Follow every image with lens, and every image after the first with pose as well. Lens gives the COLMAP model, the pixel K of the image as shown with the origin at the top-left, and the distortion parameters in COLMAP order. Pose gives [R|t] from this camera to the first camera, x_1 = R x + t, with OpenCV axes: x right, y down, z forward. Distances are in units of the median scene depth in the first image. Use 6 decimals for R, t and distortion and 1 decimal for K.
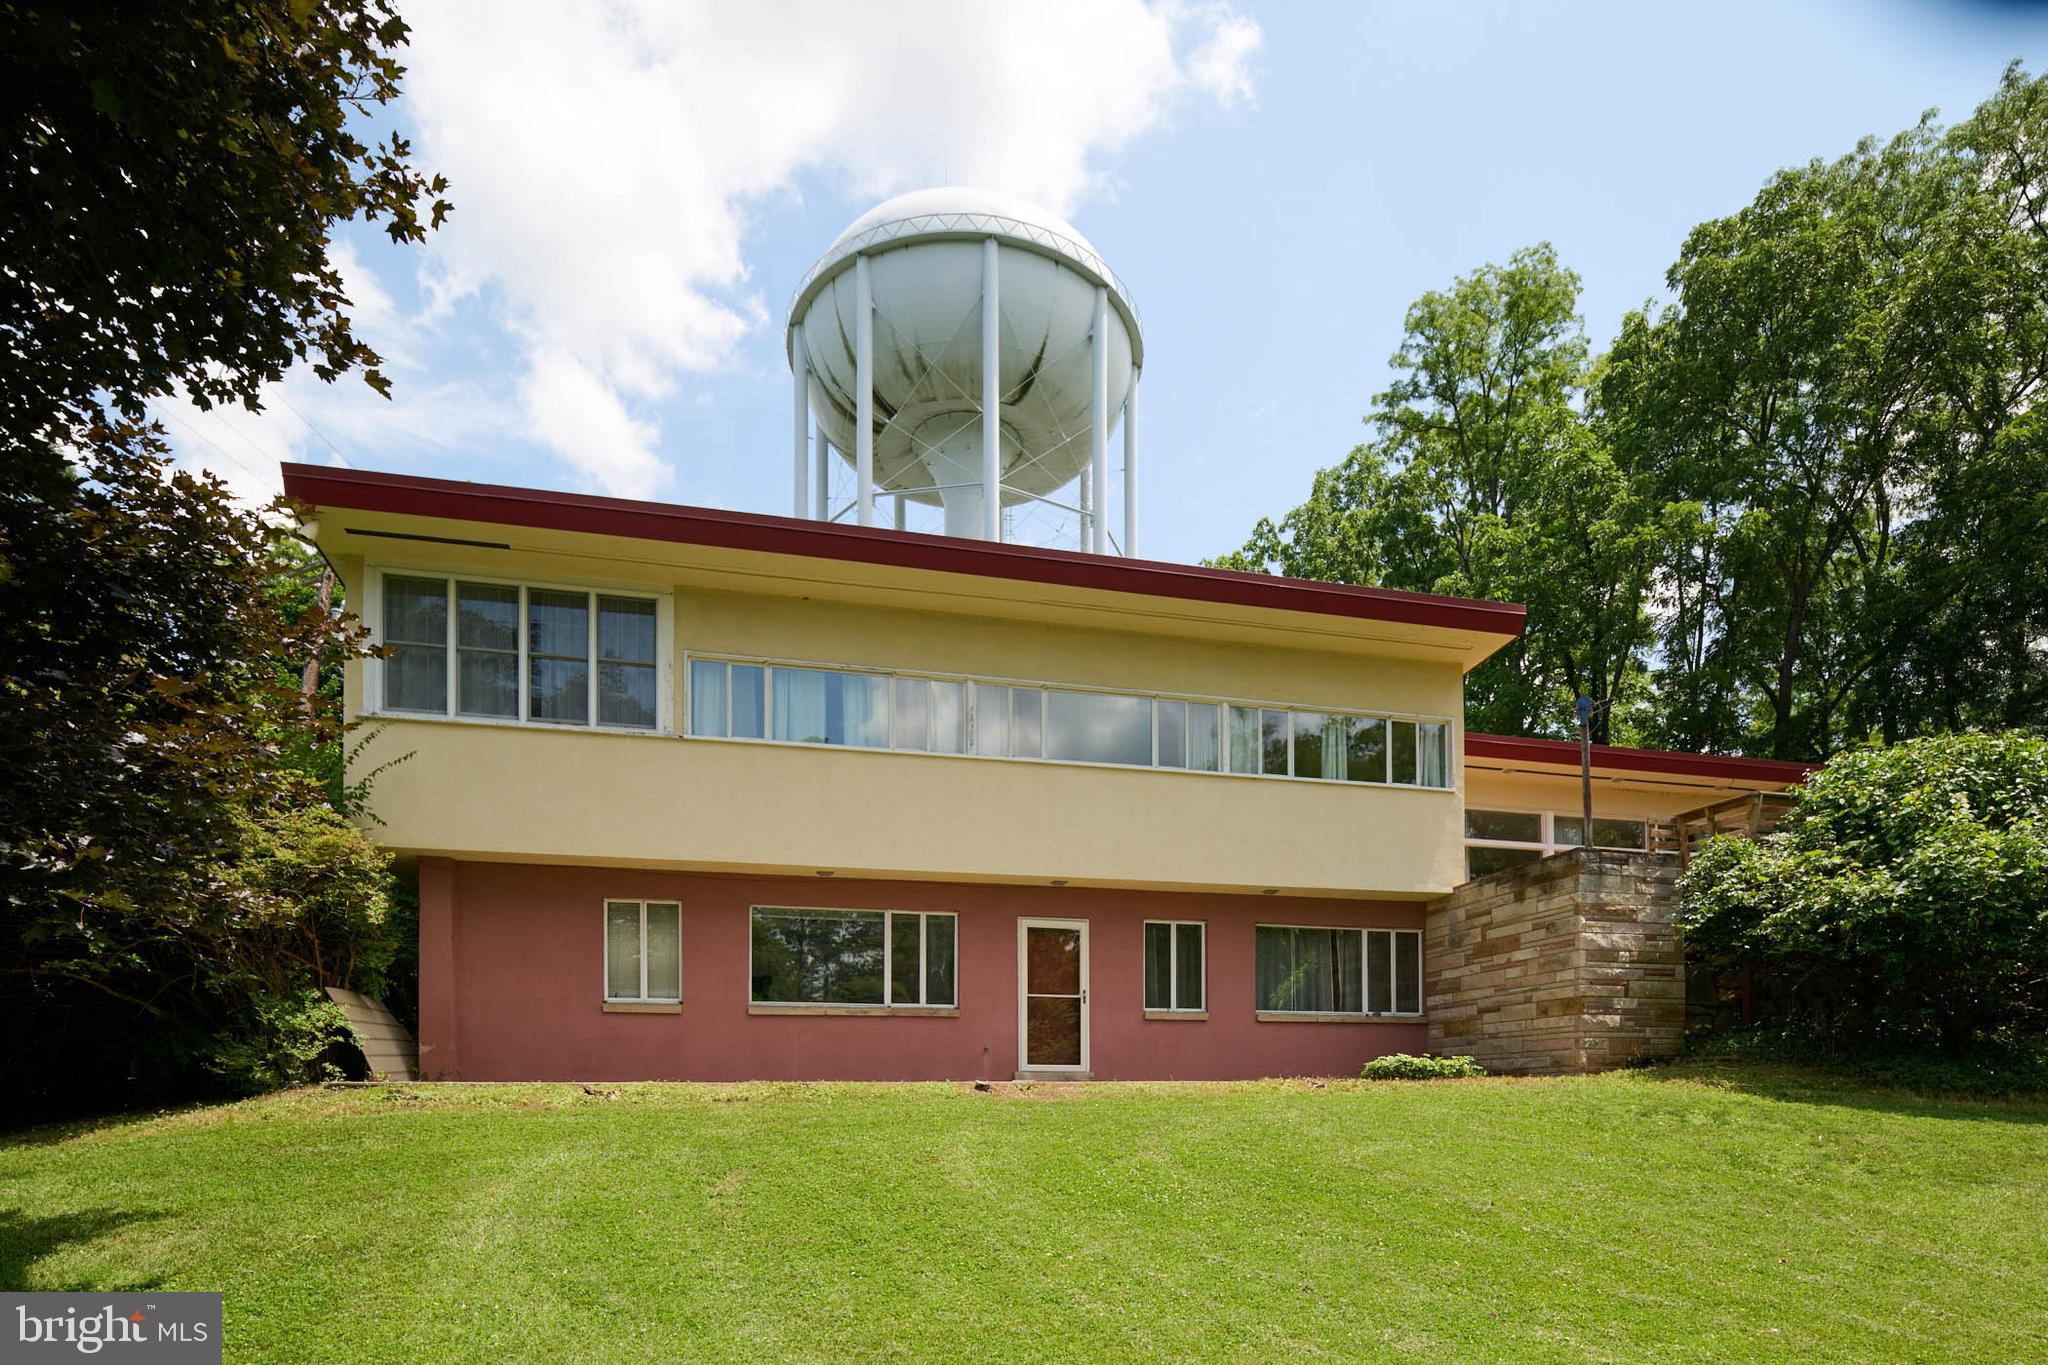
lens RADIAL K [[1135.3, 0, 1025.8], [0, 1135.3, 730.1], [0, 0, 1]] dist [0.003727, -0.000192]
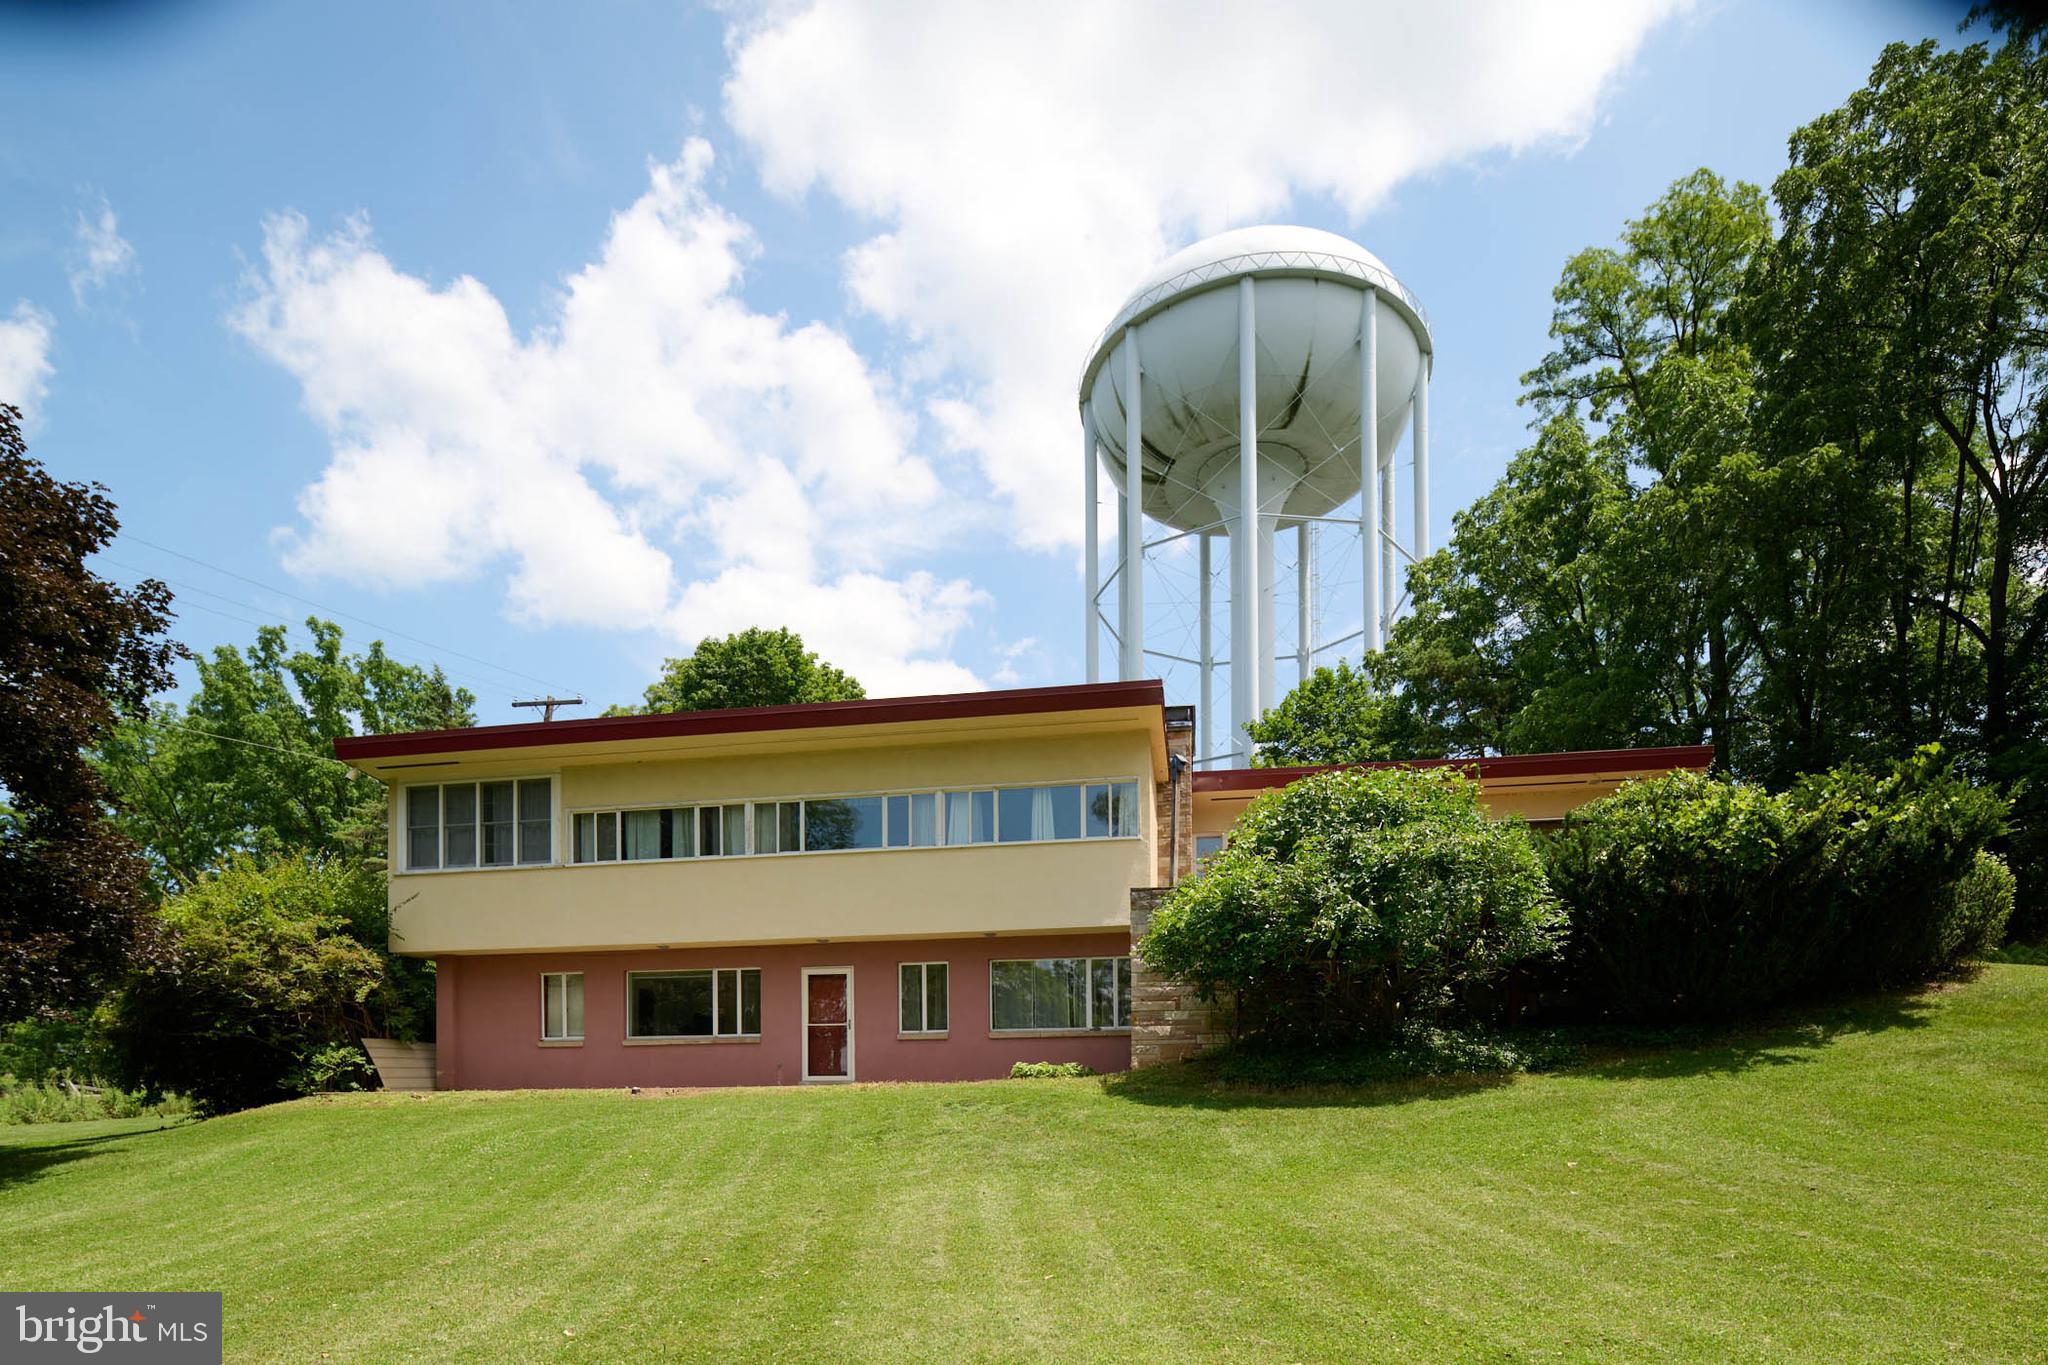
lens RADIAL K [[1119.4, 0, 1030.7], [0, 1119.4, 687.1], [0, 0, 1]] dist [-0.000944, -0.001503]
pose [[0.914581, -0.149357, -0.375812, 0.819448], [0.129965, 0.988556, -0.076593, -0.032981], [0.382951, 0.021209, 0.923525, -0.161264]]
